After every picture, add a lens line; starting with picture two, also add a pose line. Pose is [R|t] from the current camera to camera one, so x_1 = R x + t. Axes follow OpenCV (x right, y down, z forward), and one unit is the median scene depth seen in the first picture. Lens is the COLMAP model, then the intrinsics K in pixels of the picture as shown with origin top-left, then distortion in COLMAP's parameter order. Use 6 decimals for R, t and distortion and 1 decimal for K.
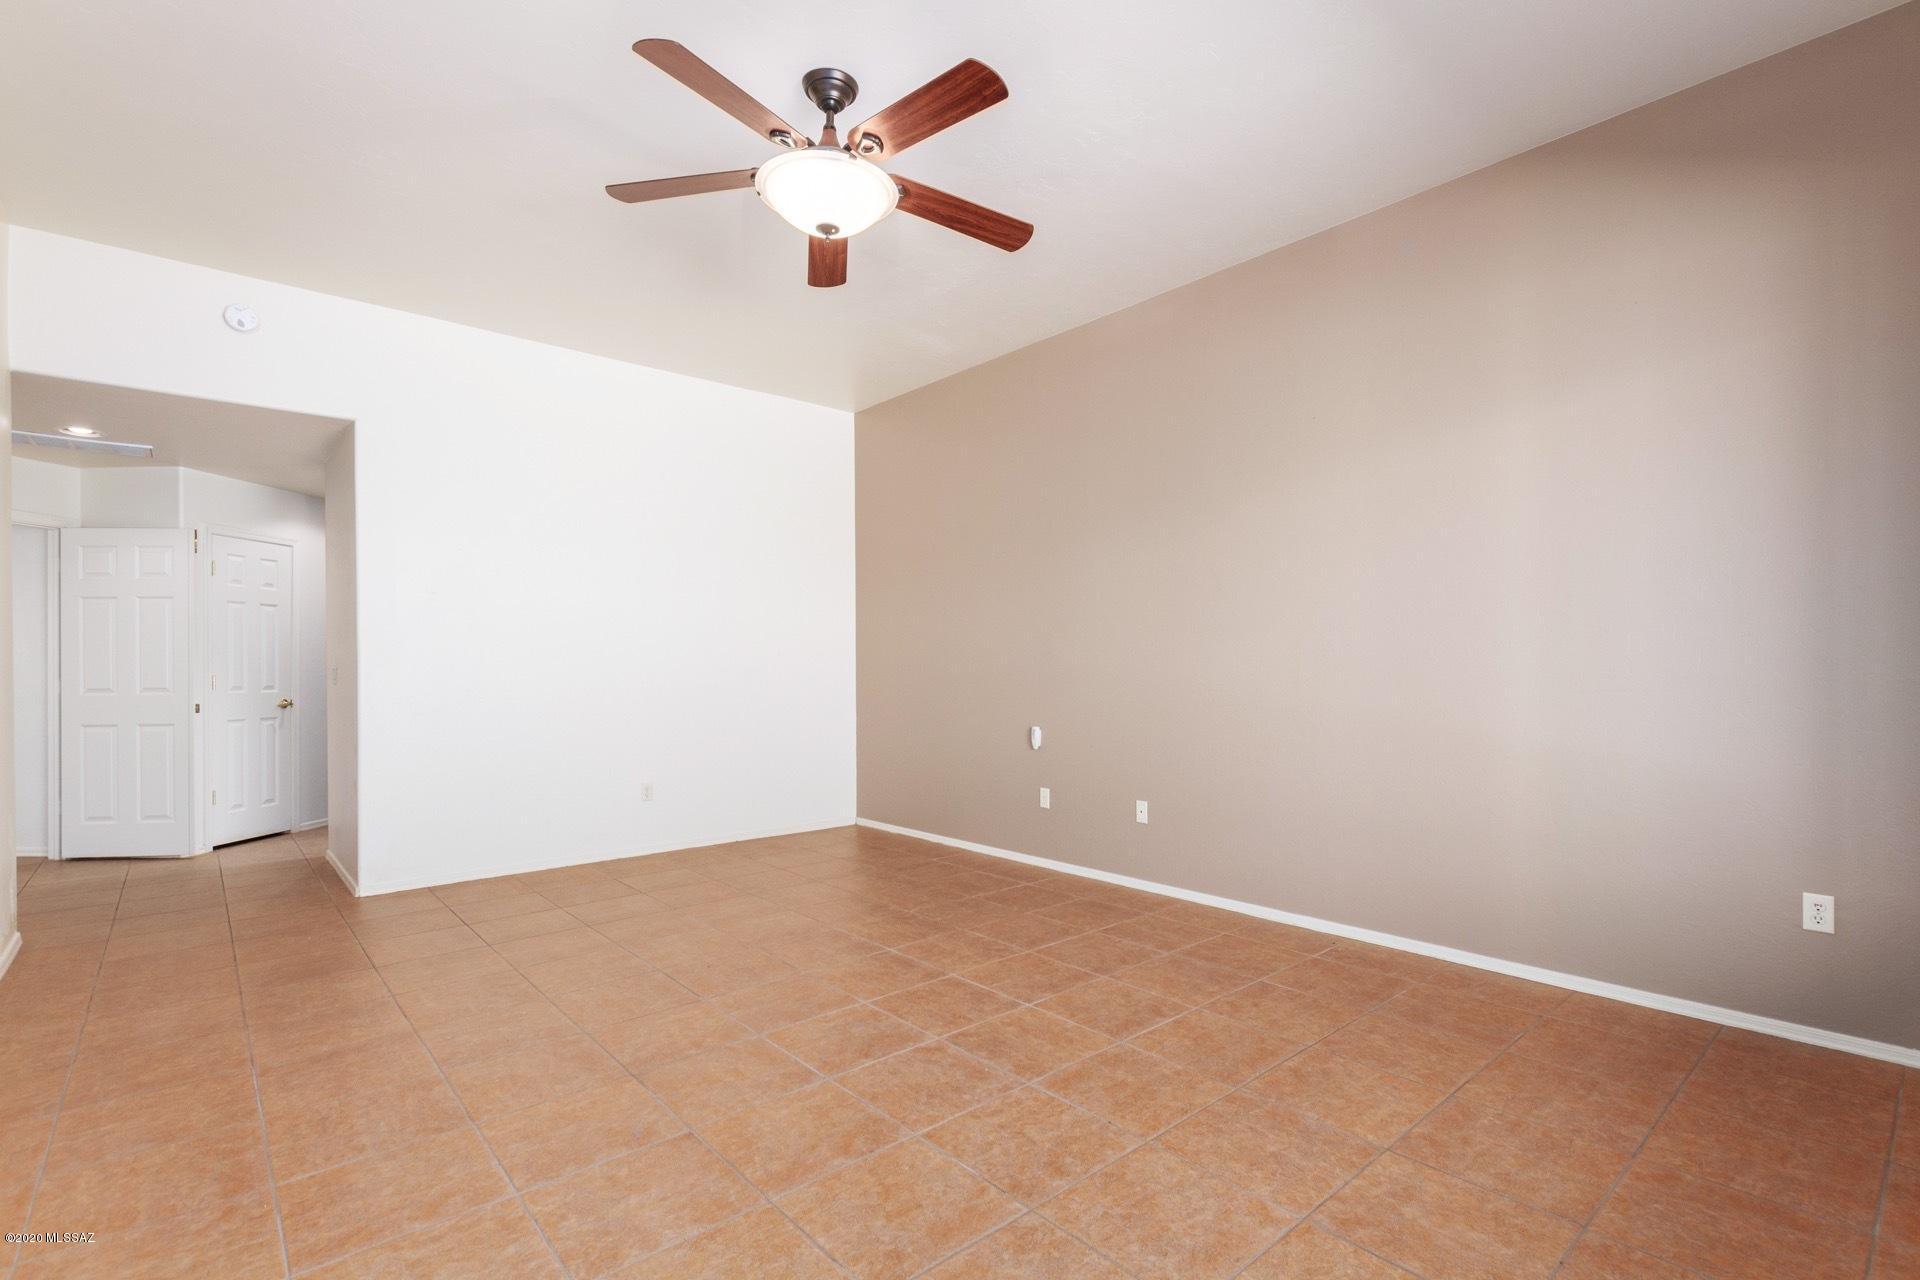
lens RADIAL K [[880.4, 0, 966.4], [0, 880.4, 637.4], [0, 0, 1]] dist [0.002083, 0.000050]
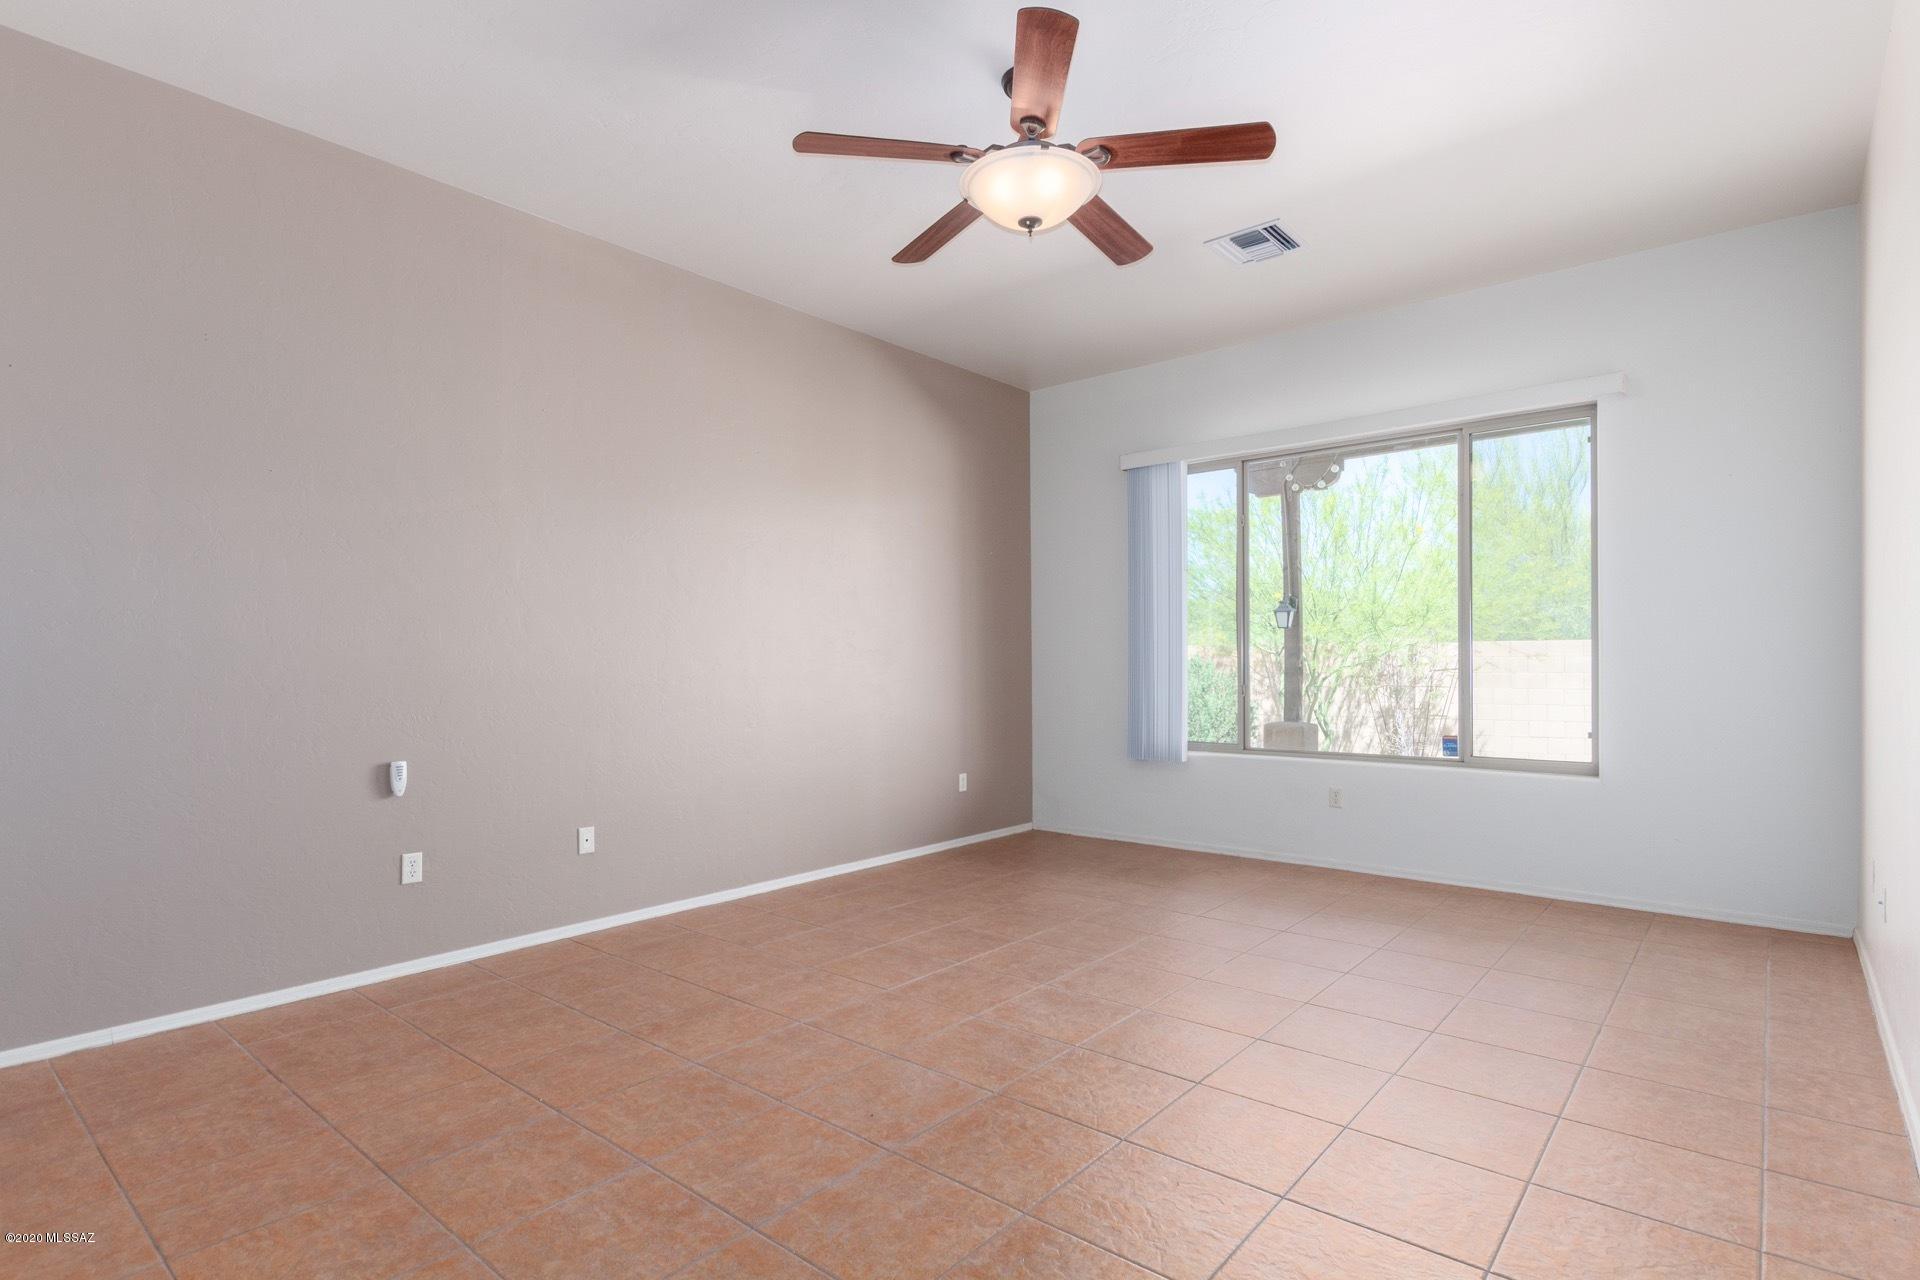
lens RADIAL K [[980.9, 0, 965.0], [0, 980.9, 654.2], [0, 0, 1]] dist [-0.001889, -0.000084]
pose [[-0.149211, 0.005514, 0.988790, -1.013963], [-0.033483, 0.999383, -0.010626, 0.021710], [-0.988238, -0.034693, -0.148934, 1.009548]]
